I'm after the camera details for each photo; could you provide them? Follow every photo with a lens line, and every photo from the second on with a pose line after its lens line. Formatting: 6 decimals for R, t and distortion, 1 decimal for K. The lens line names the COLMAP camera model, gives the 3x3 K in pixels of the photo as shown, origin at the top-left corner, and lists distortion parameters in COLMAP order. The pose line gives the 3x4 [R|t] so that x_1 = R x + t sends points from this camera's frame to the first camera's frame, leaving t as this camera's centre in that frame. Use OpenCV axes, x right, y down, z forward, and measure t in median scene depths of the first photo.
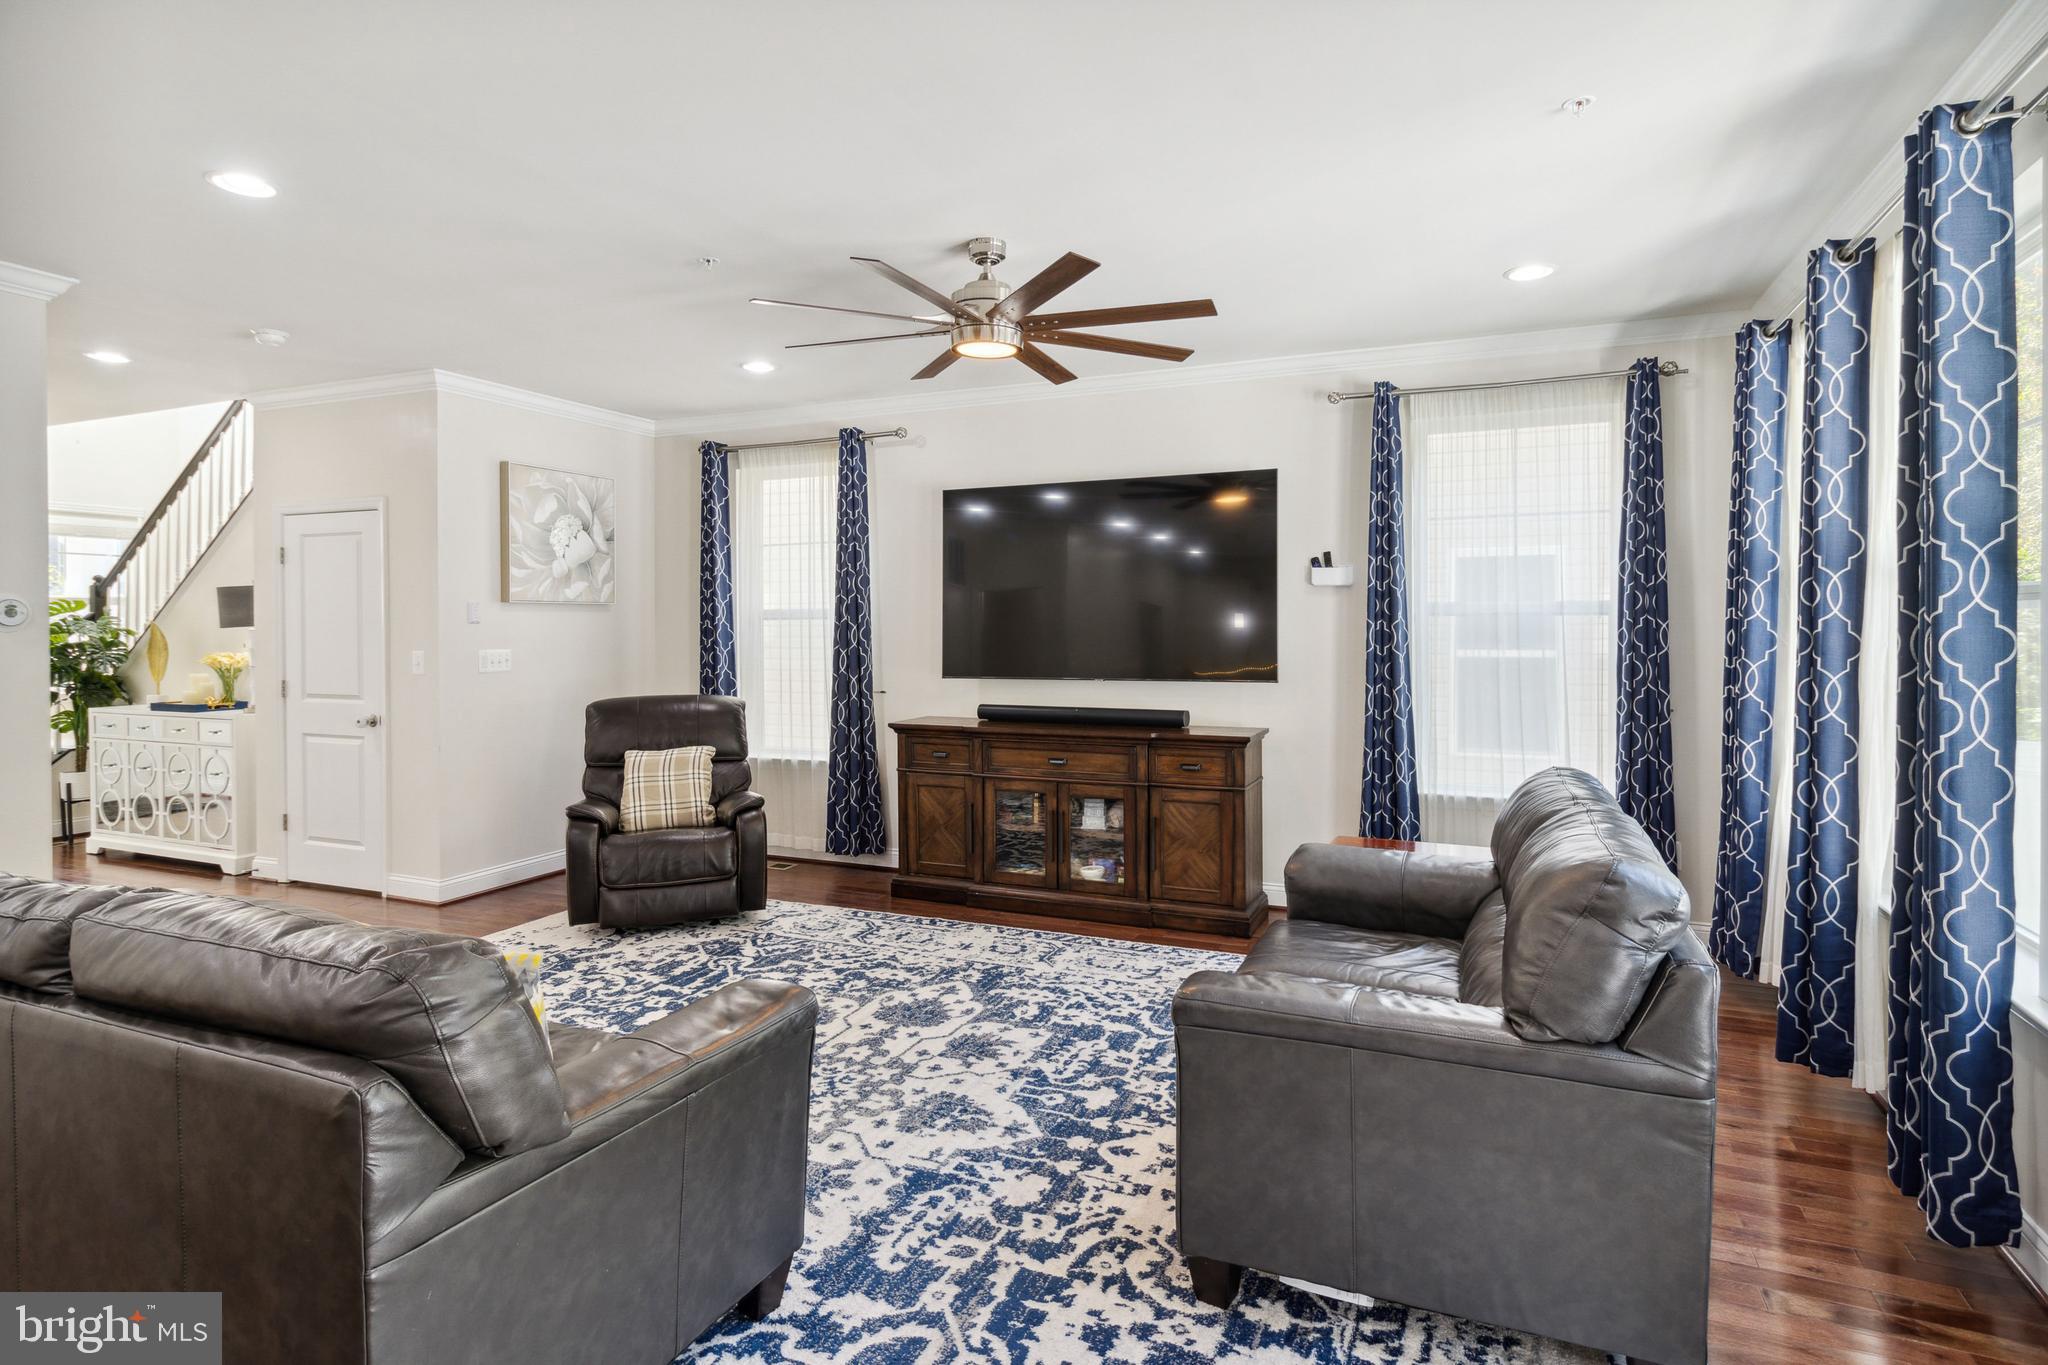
lens RADIAL K [[1041.7, 0, 1029.1], [0, 1041.7, 636.7], [0, 0, 1]] dist [0.005158, -0.000966]
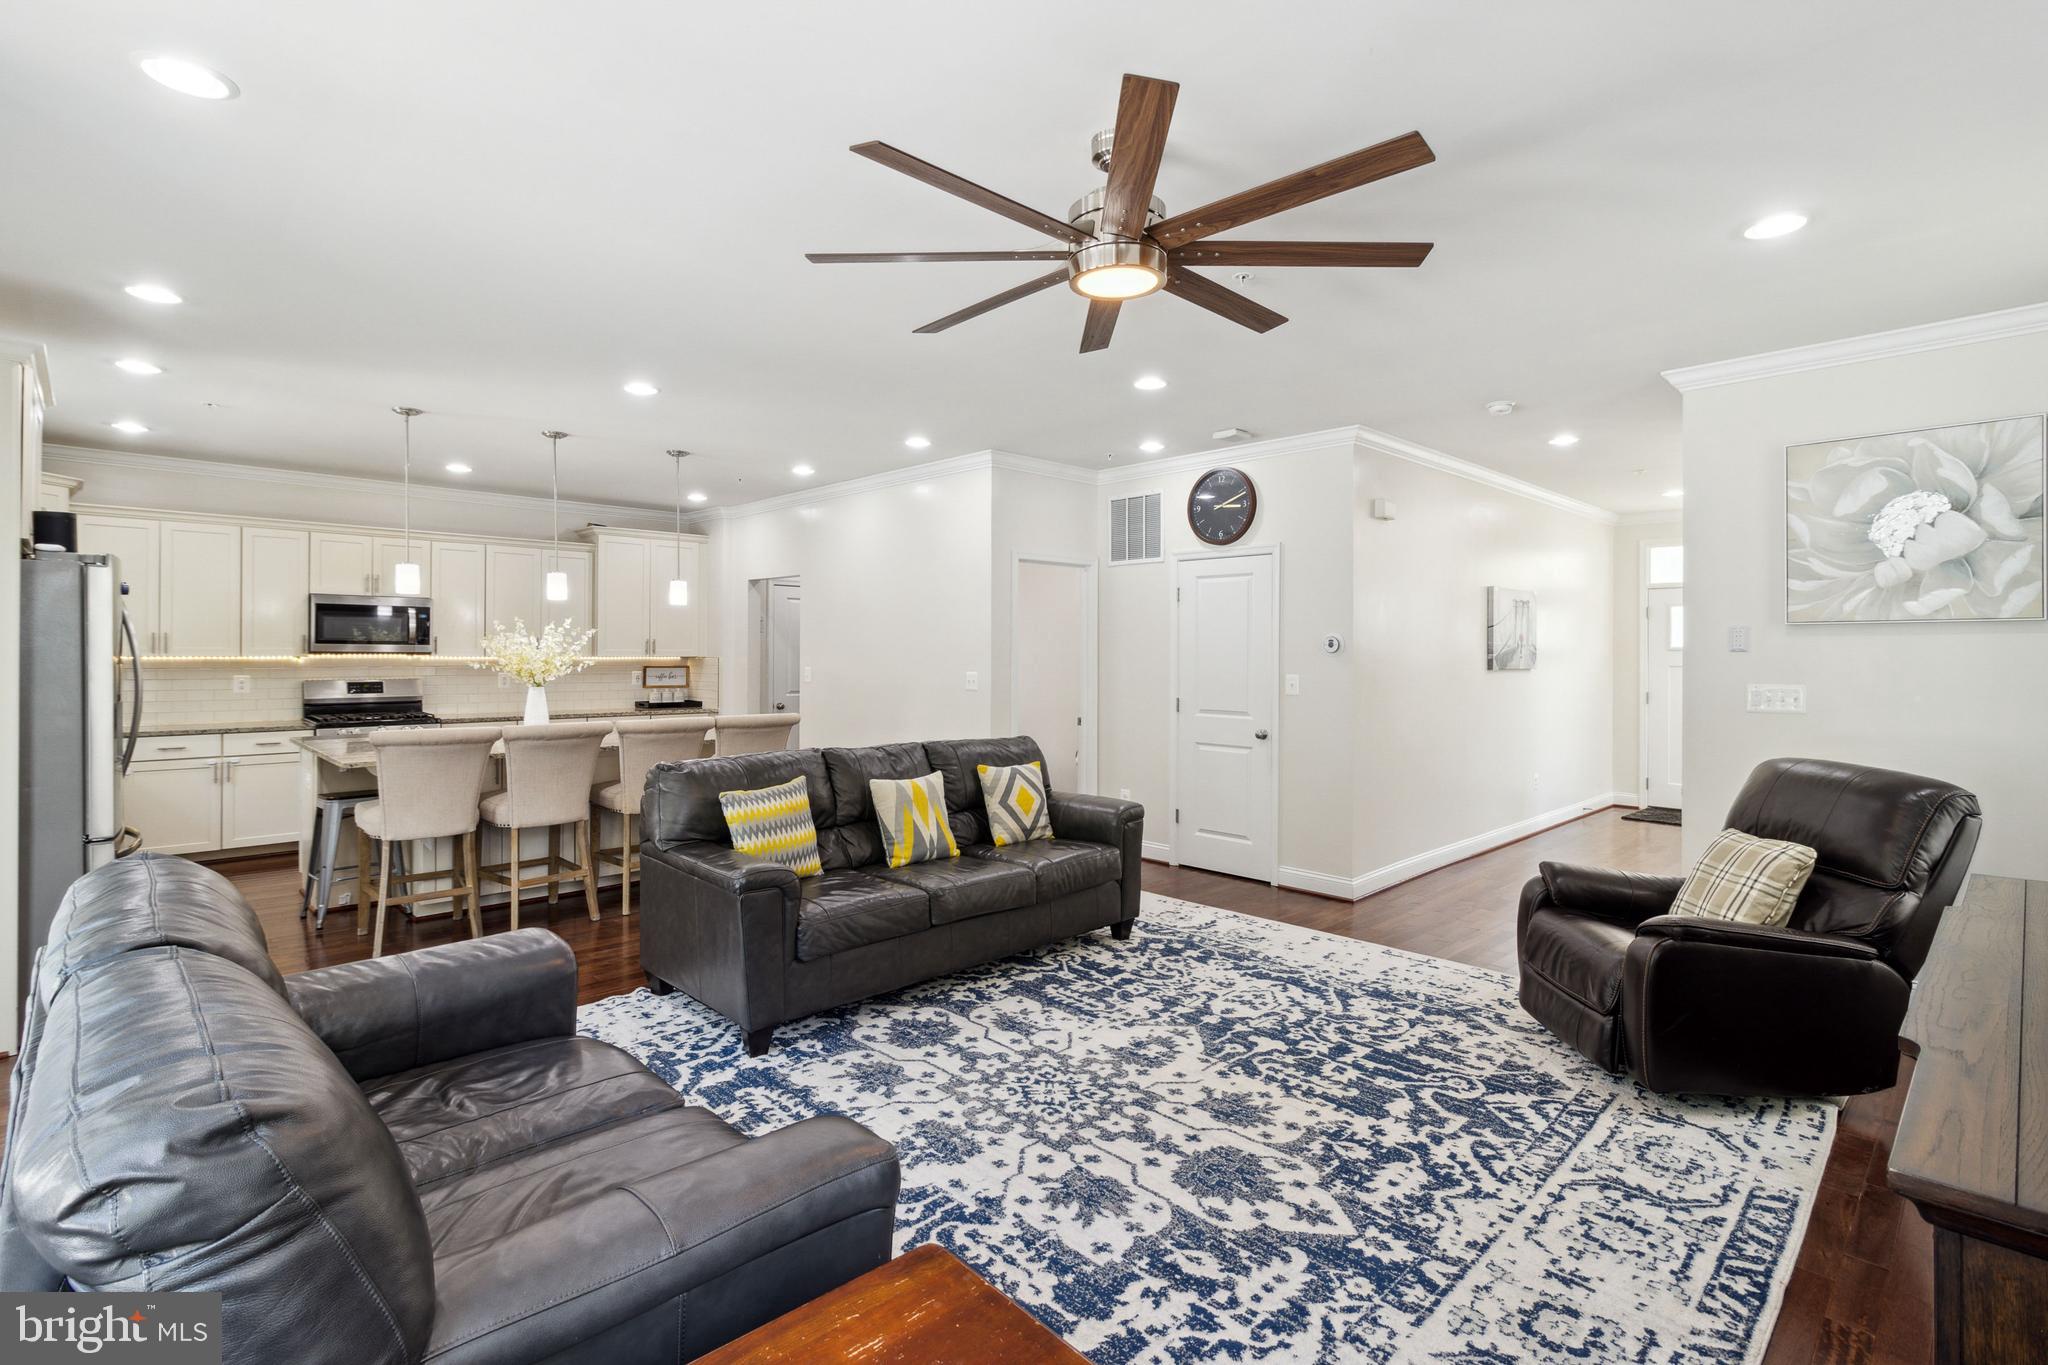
lens RADIAL K [[962.7, 0, 1039.2], [0, 962.7, 655.6], [0, 0, 1]] dist [-0.002337, -0.000359]
pose [[-0.375594, 0.003253, -0.926779, 0.503934], [-0.009284, 0.999930, 0.007272, -0.012942], [0.926738, 0.011335, -0.375537, 0.984697]]
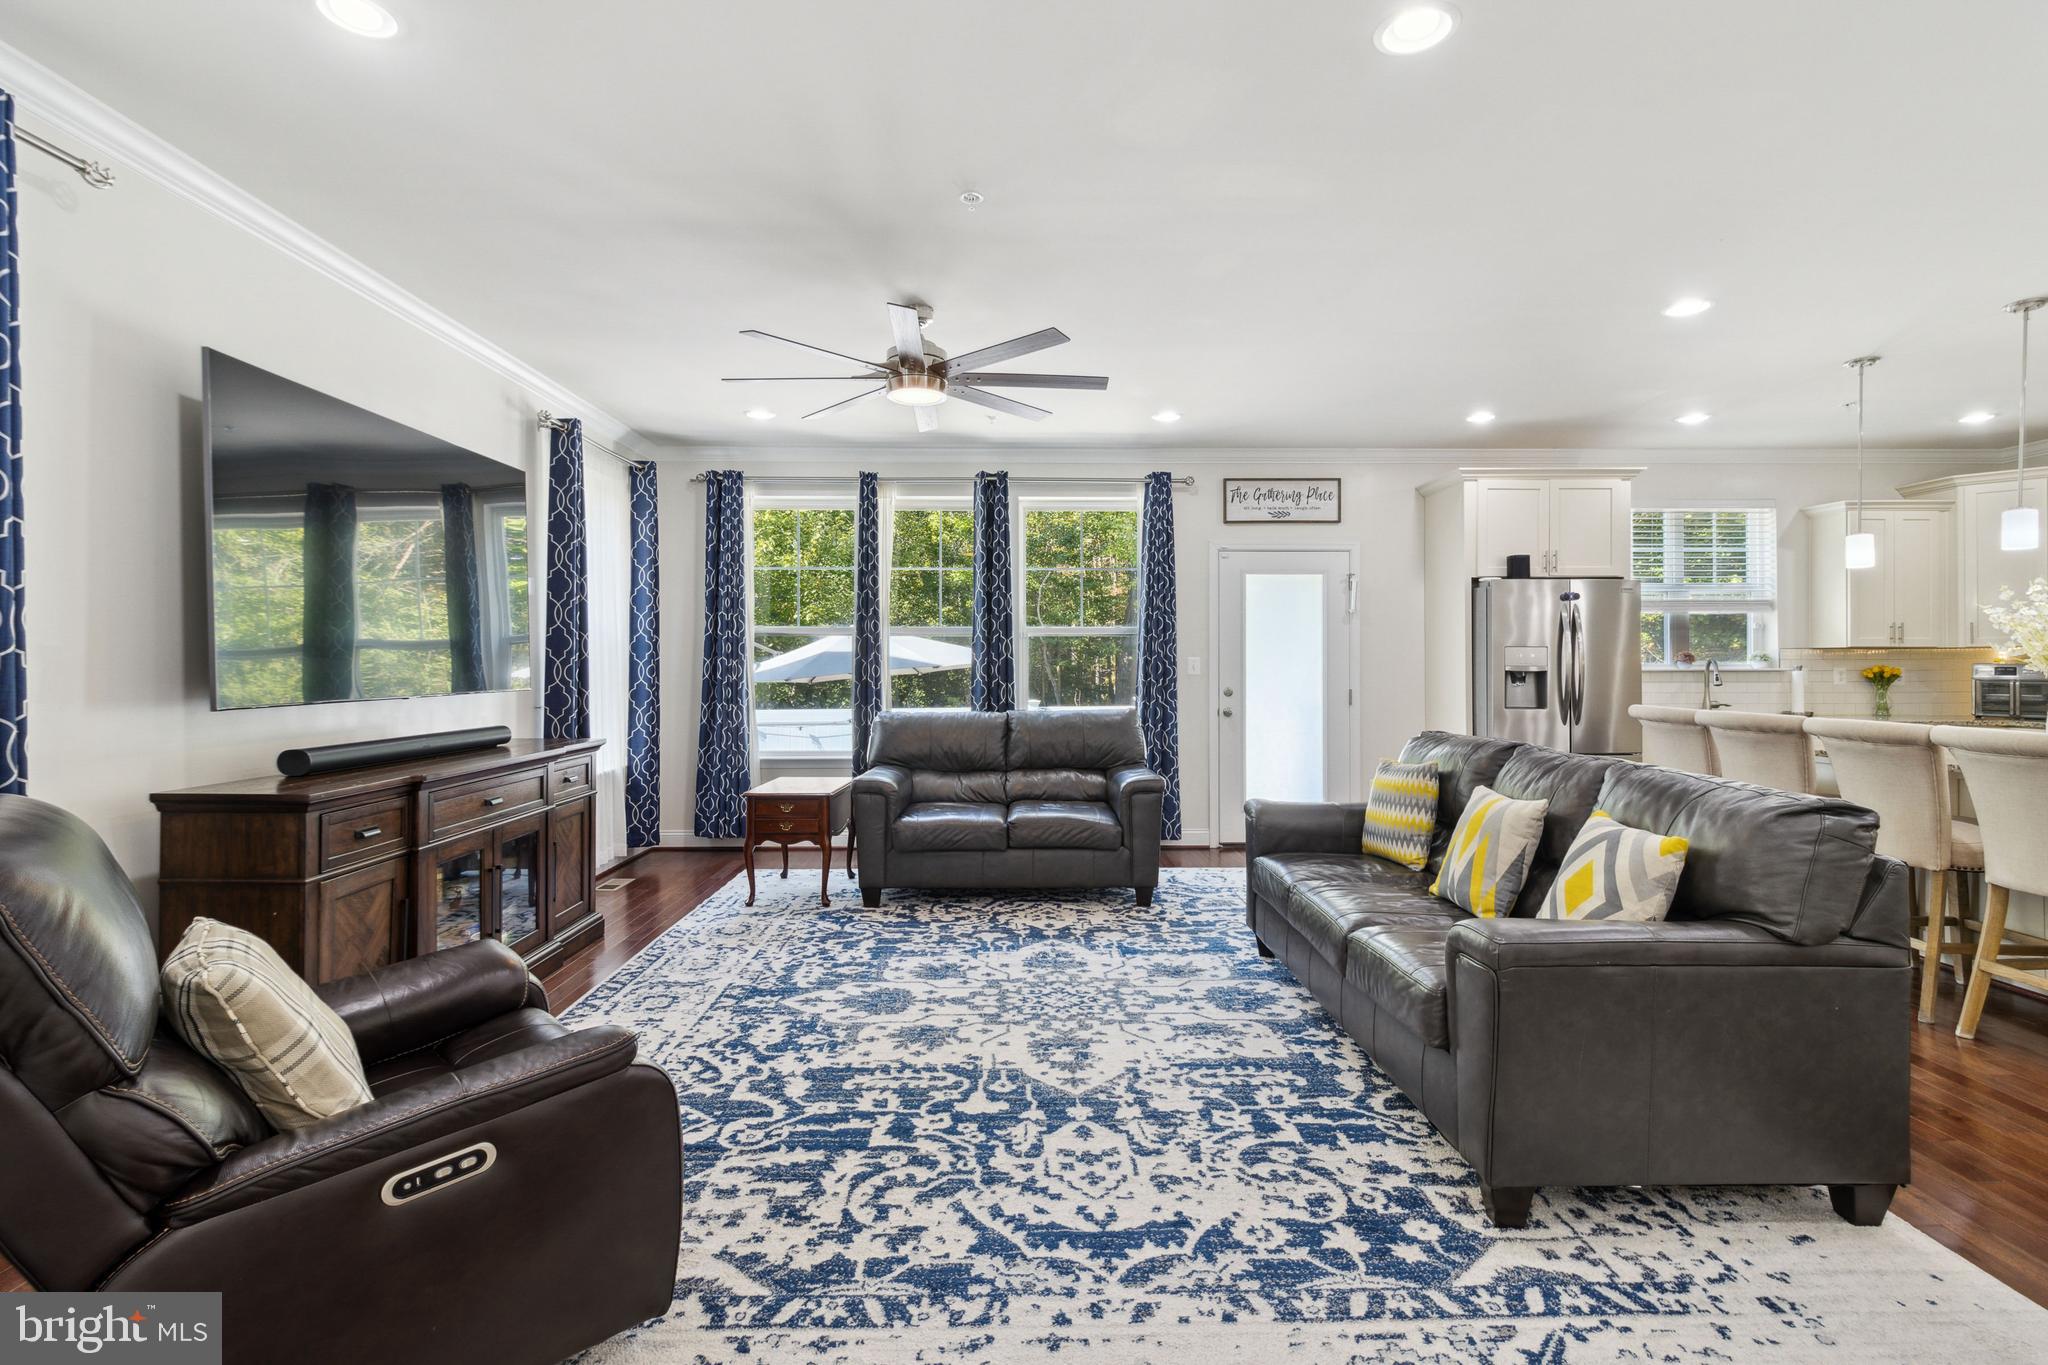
lens RADIAL K [[962.7, 0, 1012.7], [0, 962.7, 659.7], [0, 0, 1]] dist [-0.002337, -0.000359]
pose [[-0.399194, 0.004757, 0.916854, -0.900562], [0.006110, 0.999978, -0.002528, 0.023778], [-0.916846, 0.004593, -0.399215, 1.095675]]
